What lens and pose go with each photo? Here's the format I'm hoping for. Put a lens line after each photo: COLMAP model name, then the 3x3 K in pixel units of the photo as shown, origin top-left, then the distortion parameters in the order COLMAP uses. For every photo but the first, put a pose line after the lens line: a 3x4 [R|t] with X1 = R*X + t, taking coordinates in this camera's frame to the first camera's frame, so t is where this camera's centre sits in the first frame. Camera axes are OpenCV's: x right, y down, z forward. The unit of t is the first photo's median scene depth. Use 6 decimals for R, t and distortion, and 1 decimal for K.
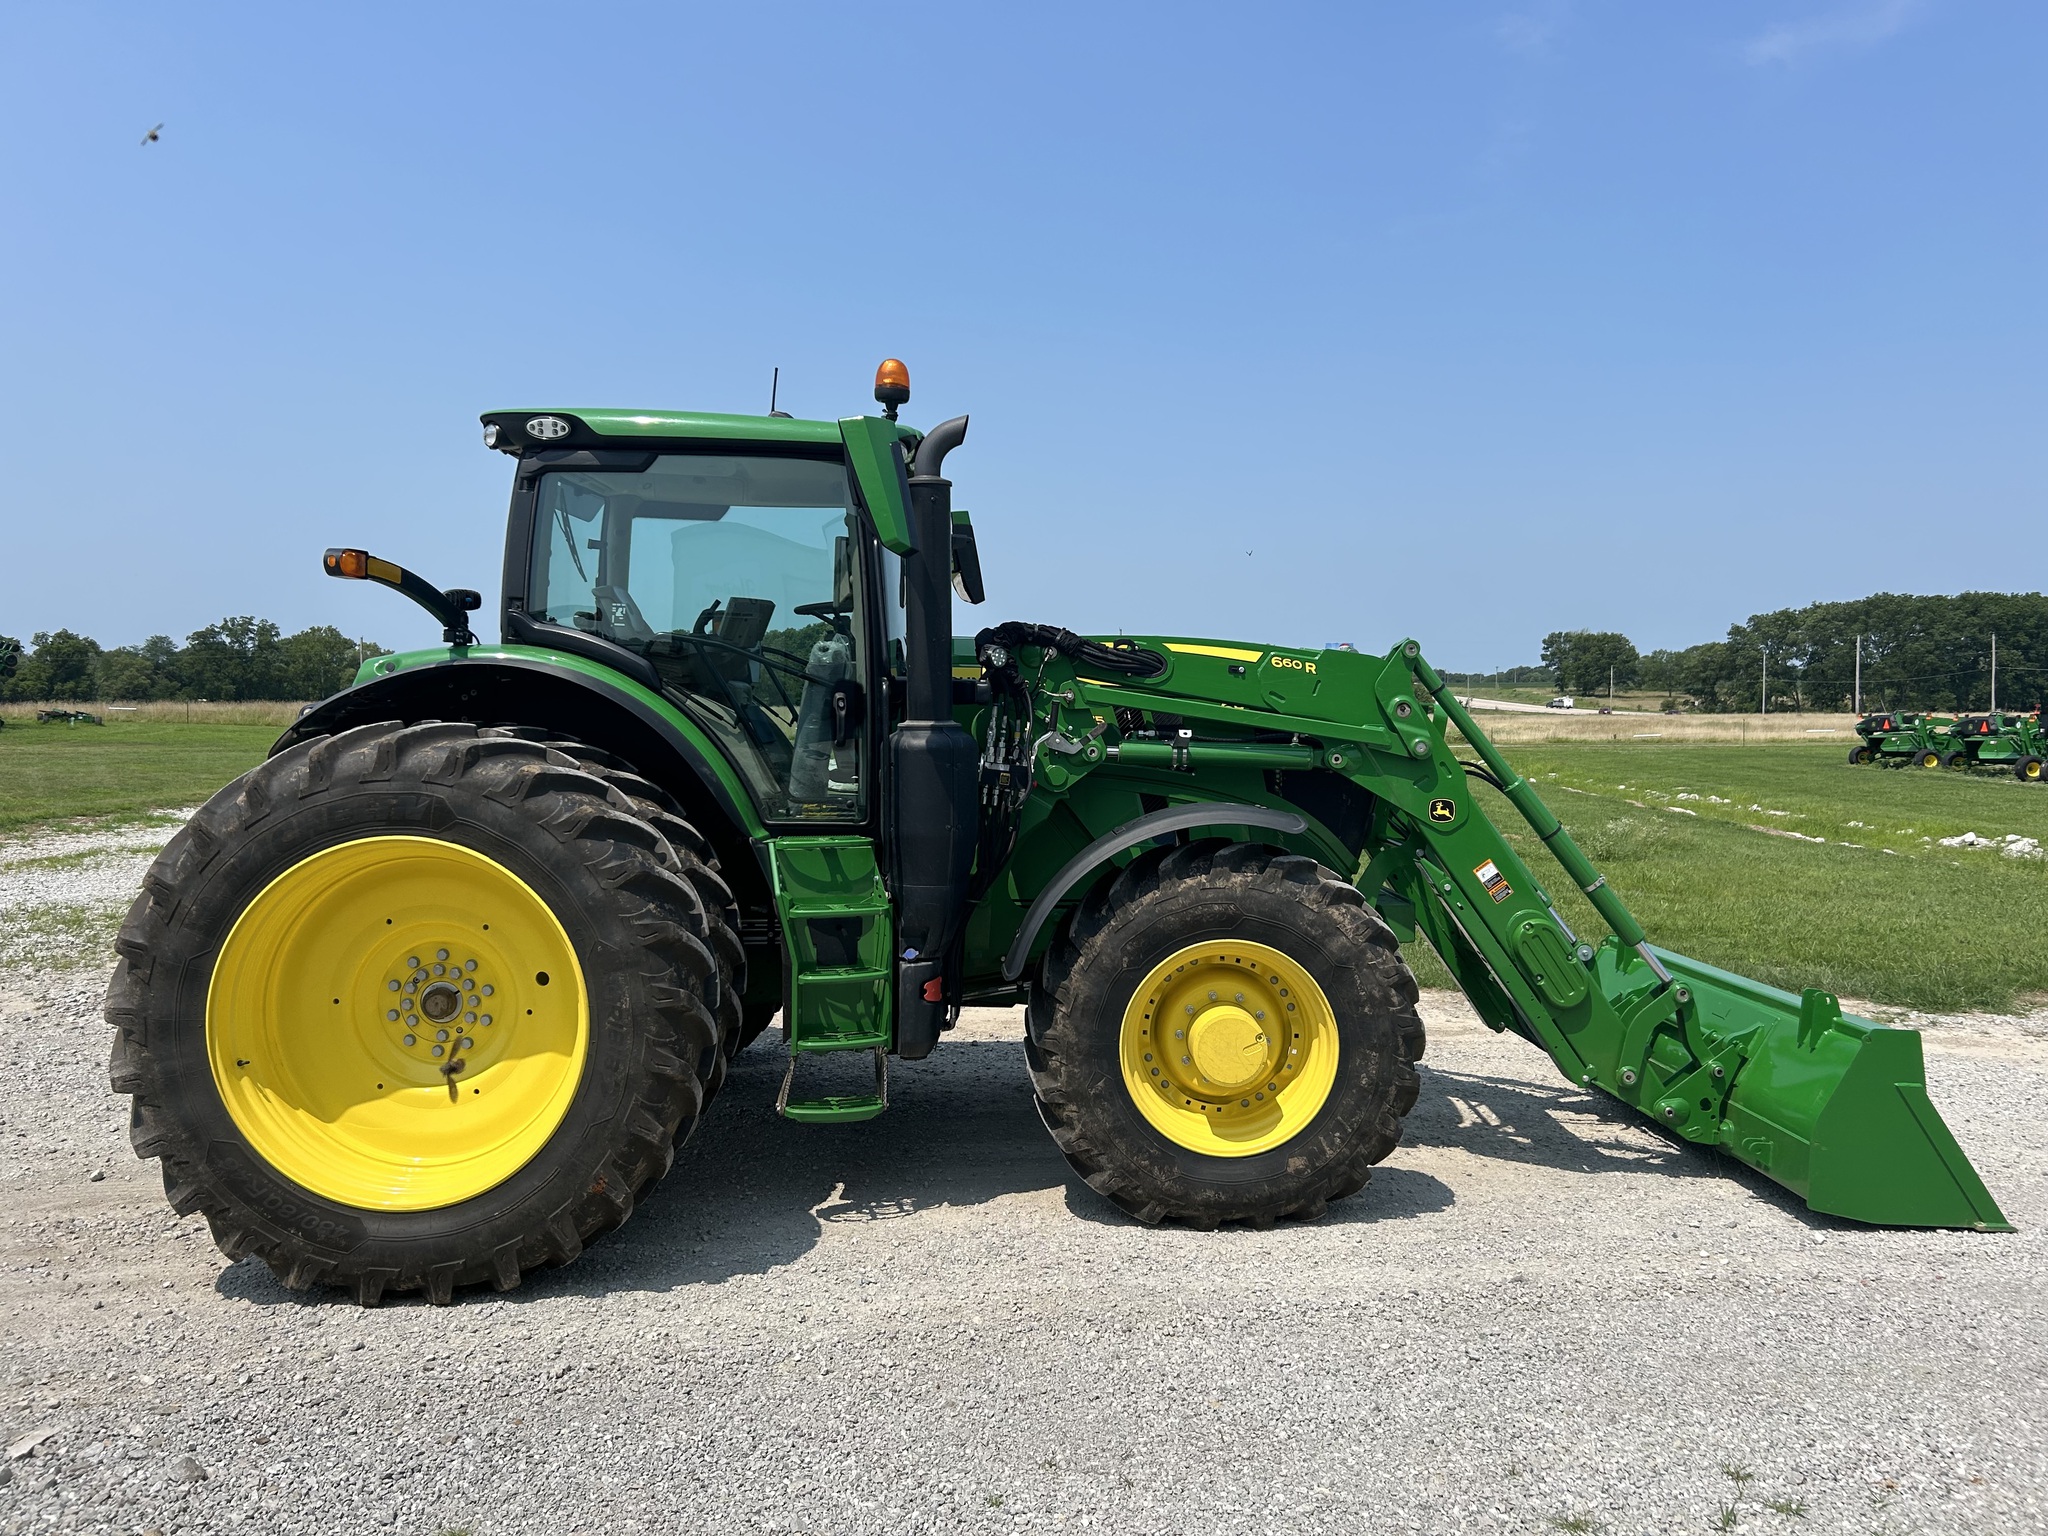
lens RADIAL K [[1545.9, 0, 1032.2], [0, 1545.9, 750.1], [0, 0, 1]] dist [0.057264, -0.065391]
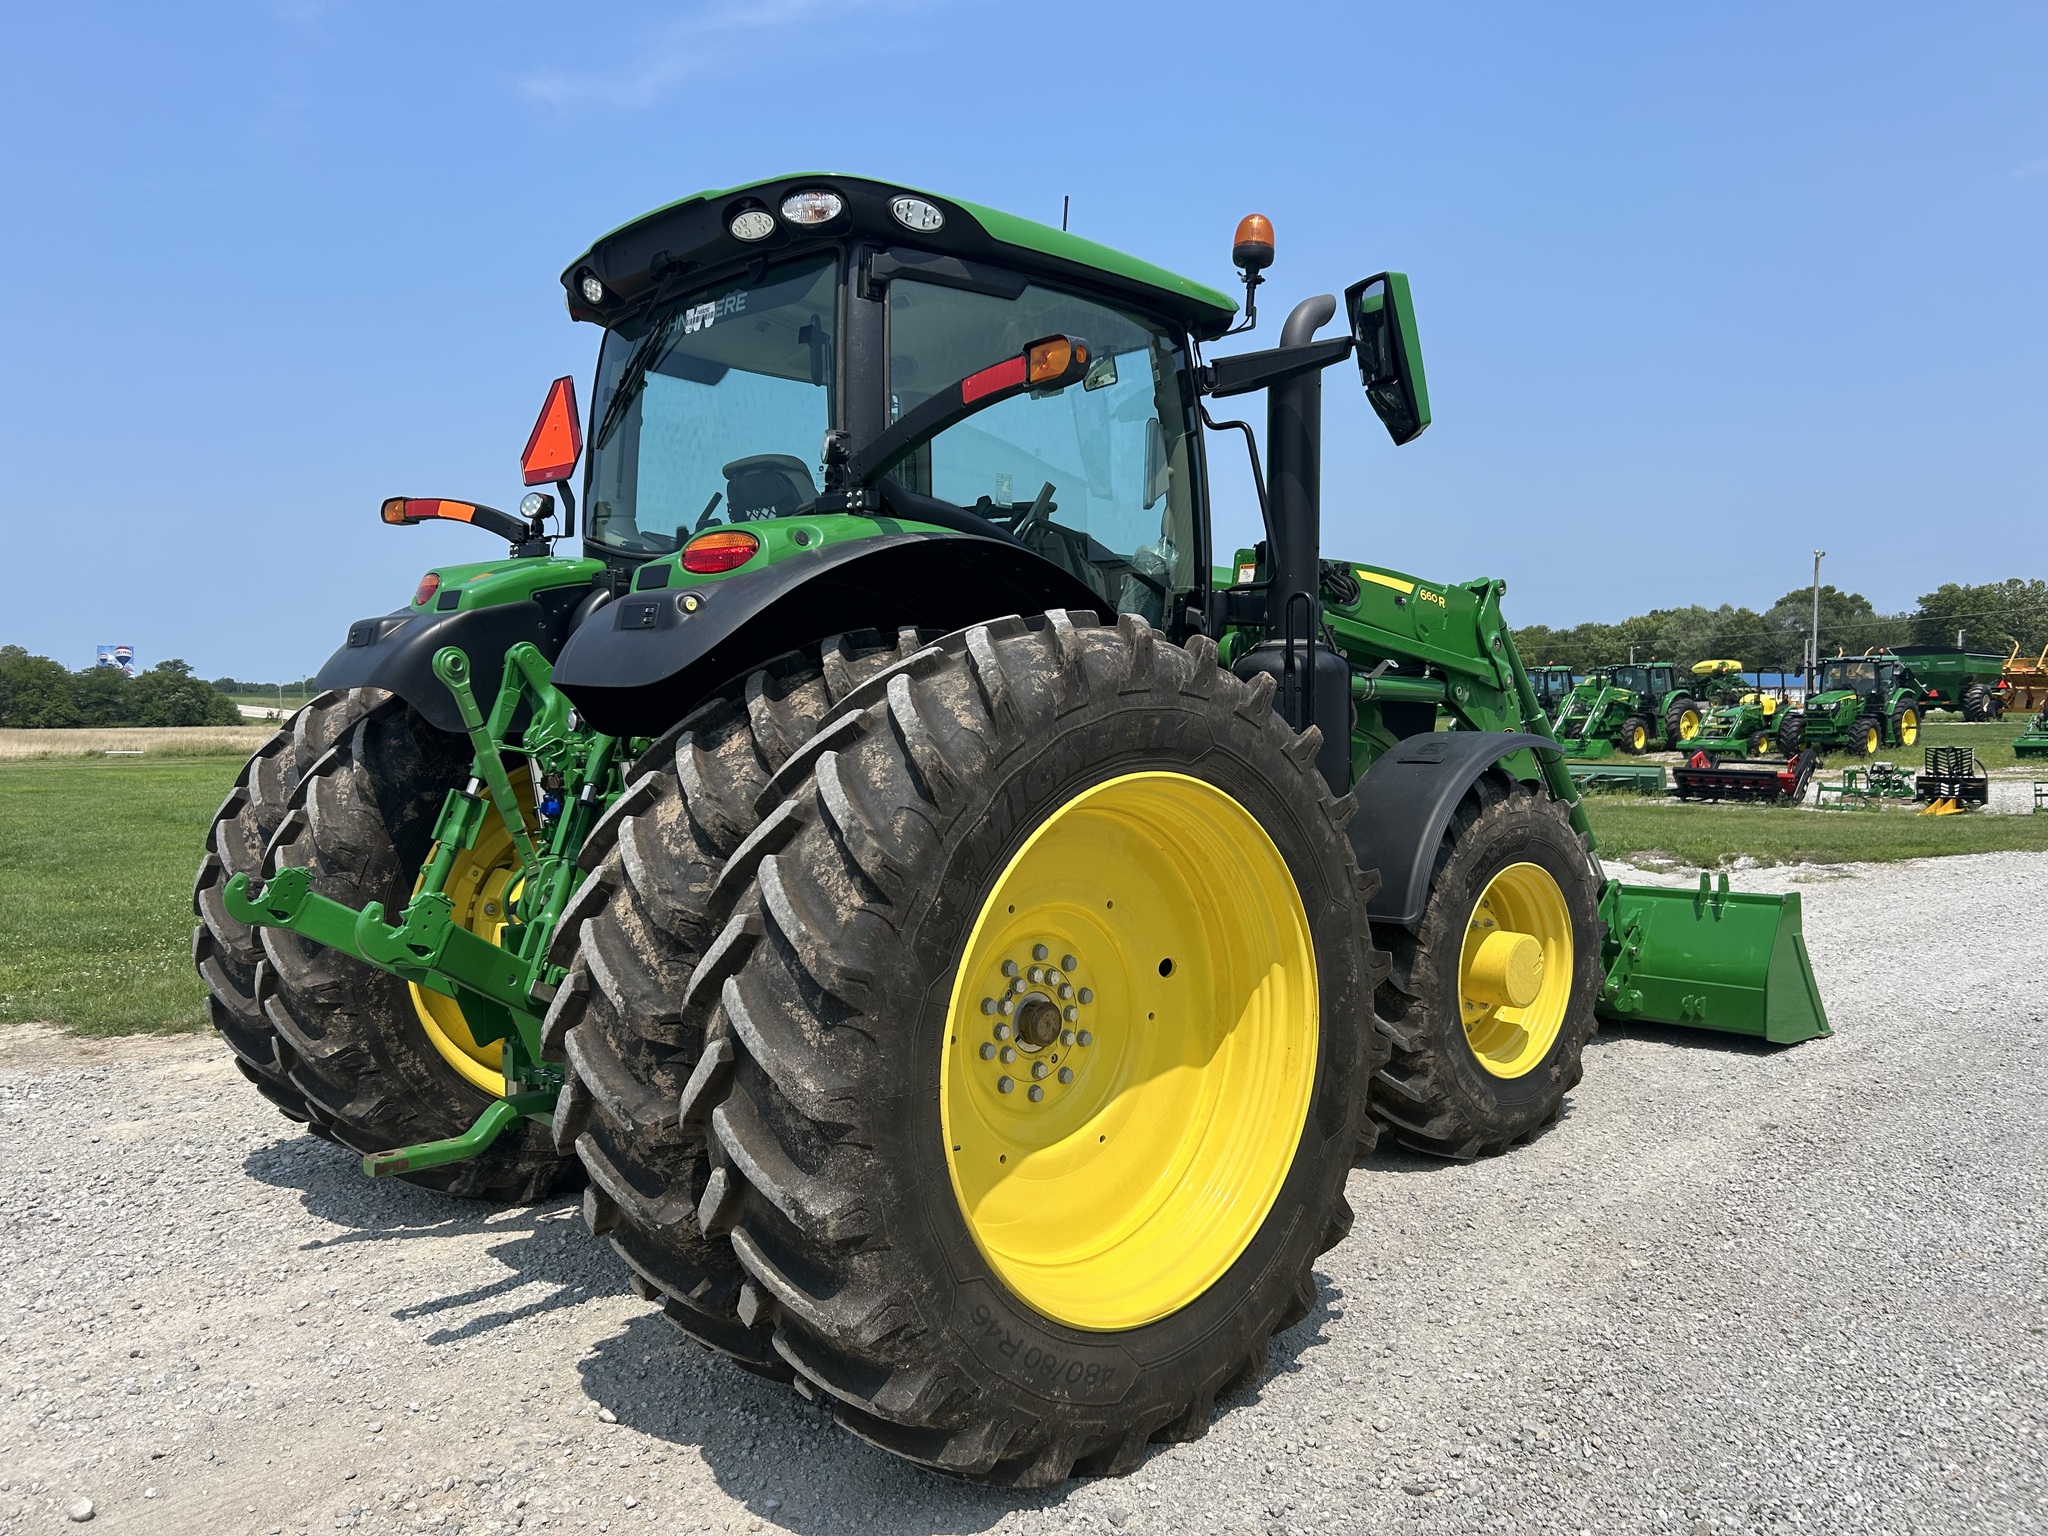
lens RADIAL K [[1545.9, 0, 1026.8], [0, 1545.9, 770.5], [0, 0, 1]] dist [0.057264, -0.065391]
pose [[0.745965, -0.032931, 0.665170, -0.770520], [0.027934, 0.999445, 0.018153, 0.034621], [-0.665399, 0.005039, 0.746471, 0.452264]]
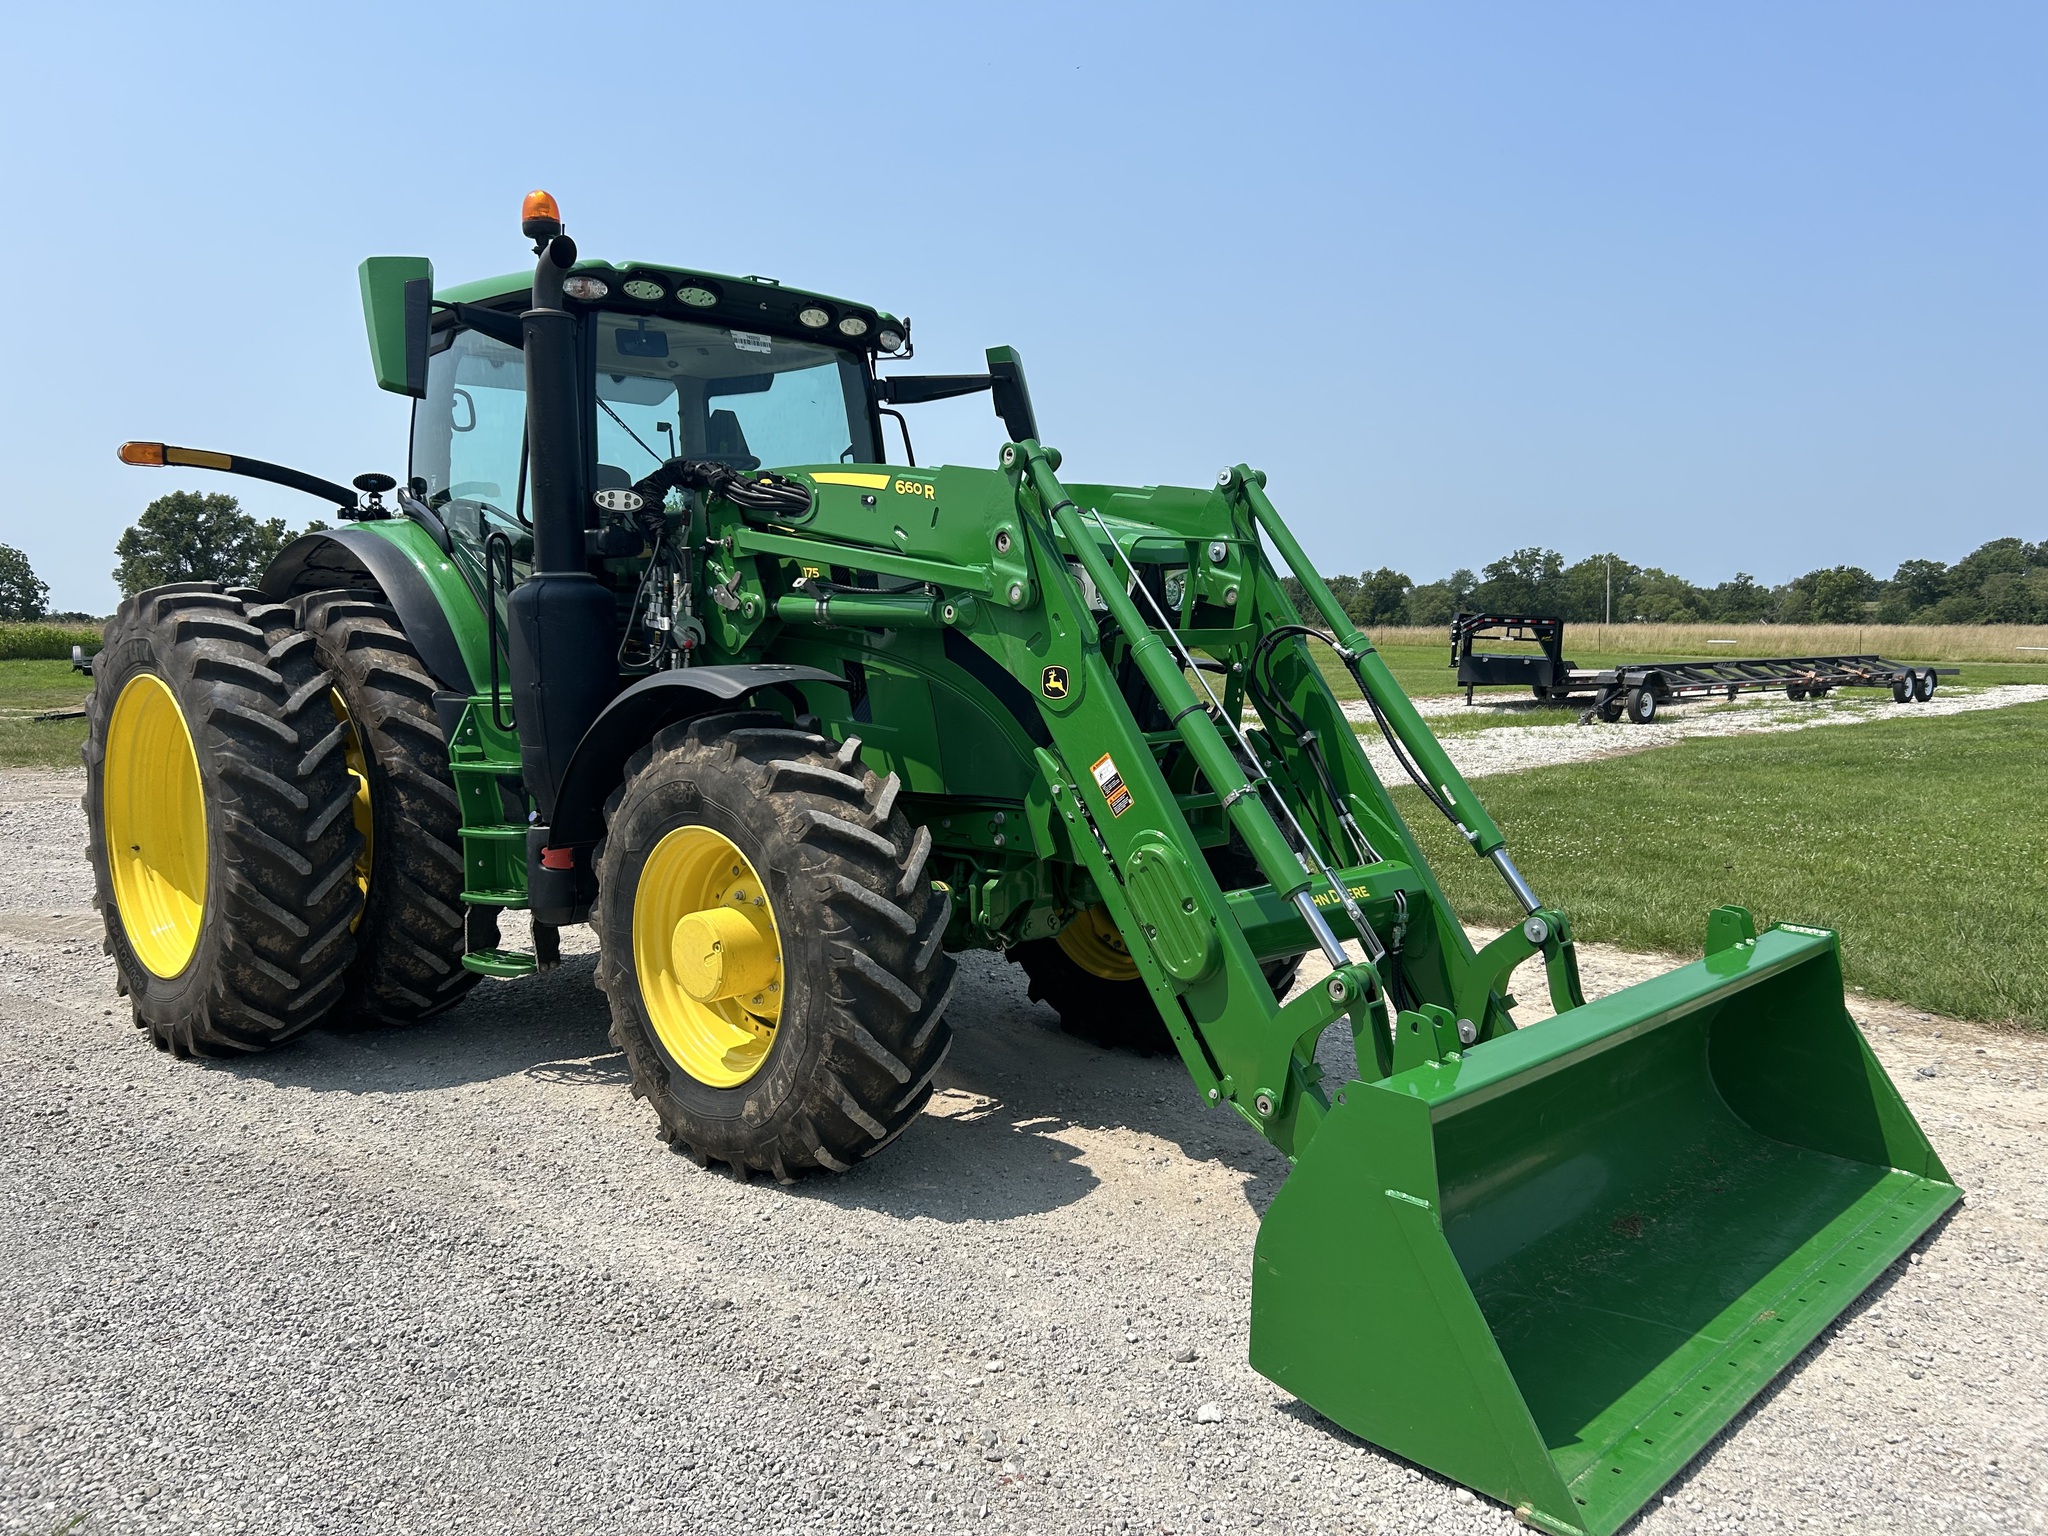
lens RADIAL K [[1545.9, 0, 1018.5], [0, 1545.9, 757.9], [0, 0, 1]] dist [0.057264, -0.065391]
pose [[0.701768, 0.048847, -0.710729, 0.834391], [-0.011467, 0.998292, 0.057288, 0.036914], [0.712314, -0.032053, 0.701129, 0.541452]]
